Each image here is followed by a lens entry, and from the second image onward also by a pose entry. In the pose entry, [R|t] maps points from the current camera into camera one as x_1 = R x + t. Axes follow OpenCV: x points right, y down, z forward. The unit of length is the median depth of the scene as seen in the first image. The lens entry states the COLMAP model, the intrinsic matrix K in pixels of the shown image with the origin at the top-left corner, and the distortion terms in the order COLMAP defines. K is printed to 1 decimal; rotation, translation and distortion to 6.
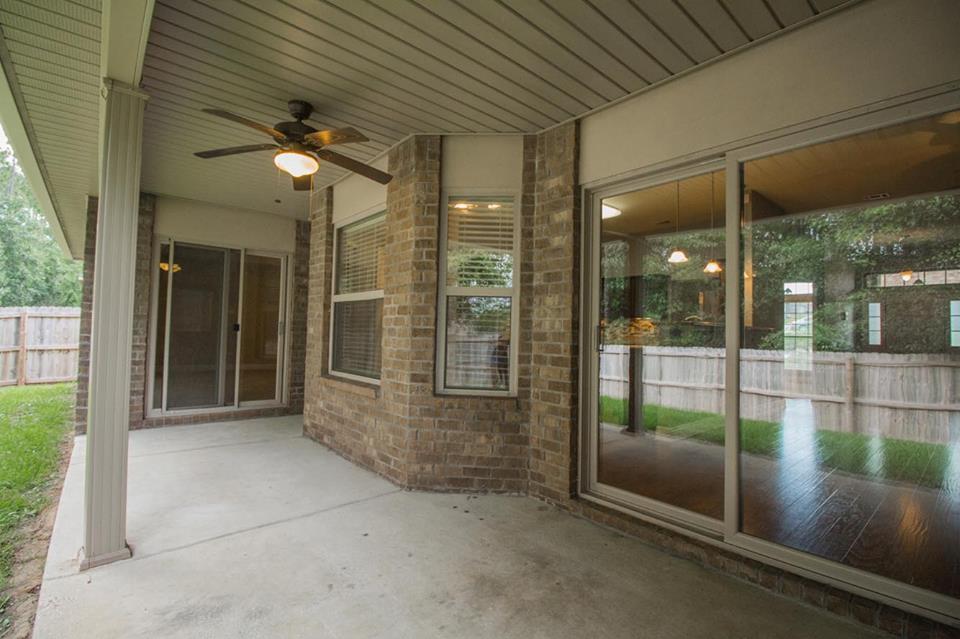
lens RADIAL K [[445.2, 0, 477.8], [0, 445.2, 317.9], [0, 0, 1]] dist [-0.000738, -0.013332]
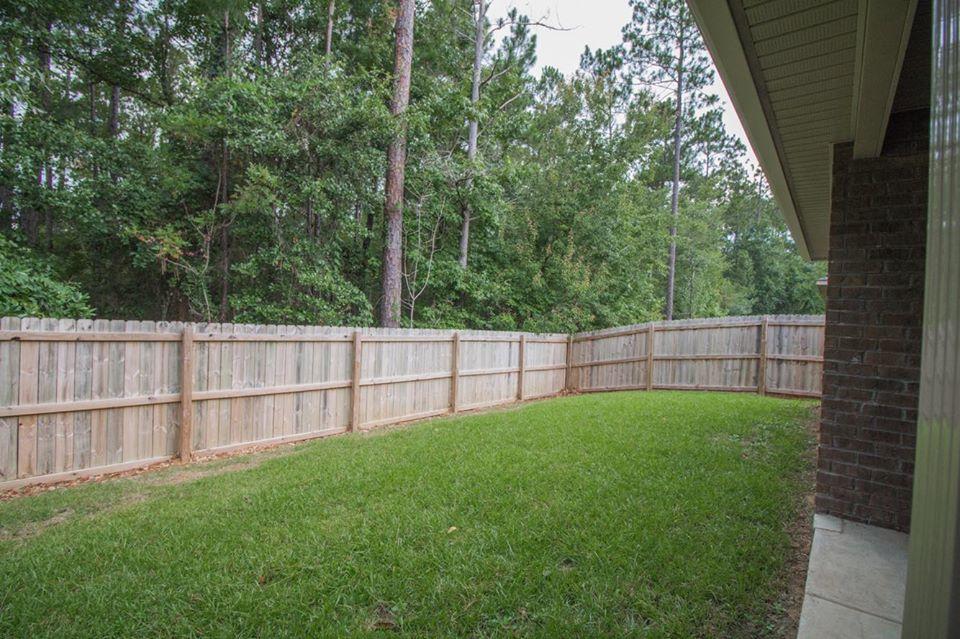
lens RADIAL K [[445.2, 0, 477.8], [0, 445.2, 317.9], [0, 0, 1]] dist [-0.000738, -0.013332]
pose [[0.184143, -0.006900, -0.982875, -0.151591], [-0.004933, 0.999956, -0.007944, -0.007536], [0.982887, 0.006312, 0.184101, 0.161230]]
